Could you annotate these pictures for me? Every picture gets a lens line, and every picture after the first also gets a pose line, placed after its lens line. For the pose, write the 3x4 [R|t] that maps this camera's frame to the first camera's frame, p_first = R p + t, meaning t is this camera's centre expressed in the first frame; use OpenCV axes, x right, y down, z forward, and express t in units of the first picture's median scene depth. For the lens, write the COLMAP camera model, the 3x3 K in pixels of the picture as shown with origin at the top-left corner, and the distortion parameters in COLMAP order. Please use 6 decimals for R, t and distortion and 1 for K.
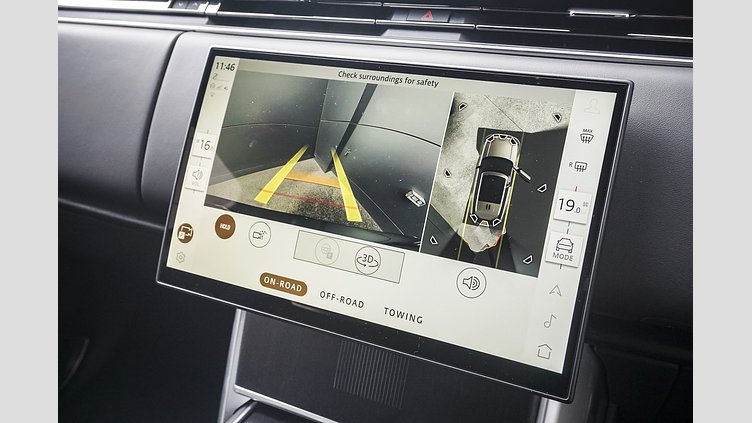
lens RADIAL K [[632.4, 0, 376.0], [0, 632.4, 211.5], [0, 0, 1]] dist [-0.003603, -0.003022]
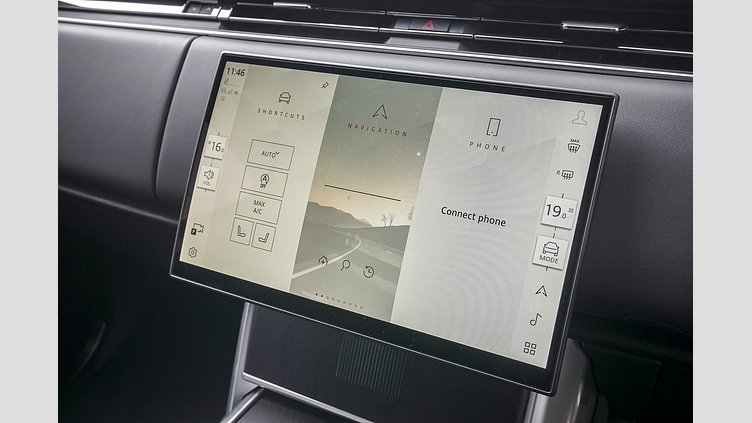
lens RADIAL K [[632.4, 0, 376.0], [0, 632.4, 211.5], [0, 0, 1]] dist [-0.003603, -0.003022]
pose [[0.999689, 0.012014, -0.021843, 0.020982], [-0.011566, 0.999722, 0.020543, -0.021437], [0.022084, -0.020284, 0.999550, -0.052951]]
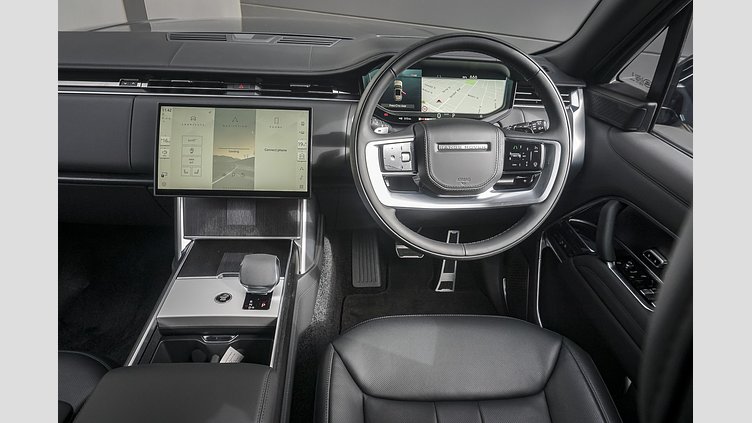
lens RADIAL K [[519.7, 0, 376.0], [0, 519.7, 211.5], [0, 0, 1]] dist [-0.036886, 0.002152]
pose [[0.864379, -0.173572, 0.471933, -0.585050], [0.148883, 0.984795, 0.089508, 0.125246], [-0.480294, -0.007106, 0.877079, -1.325107]]
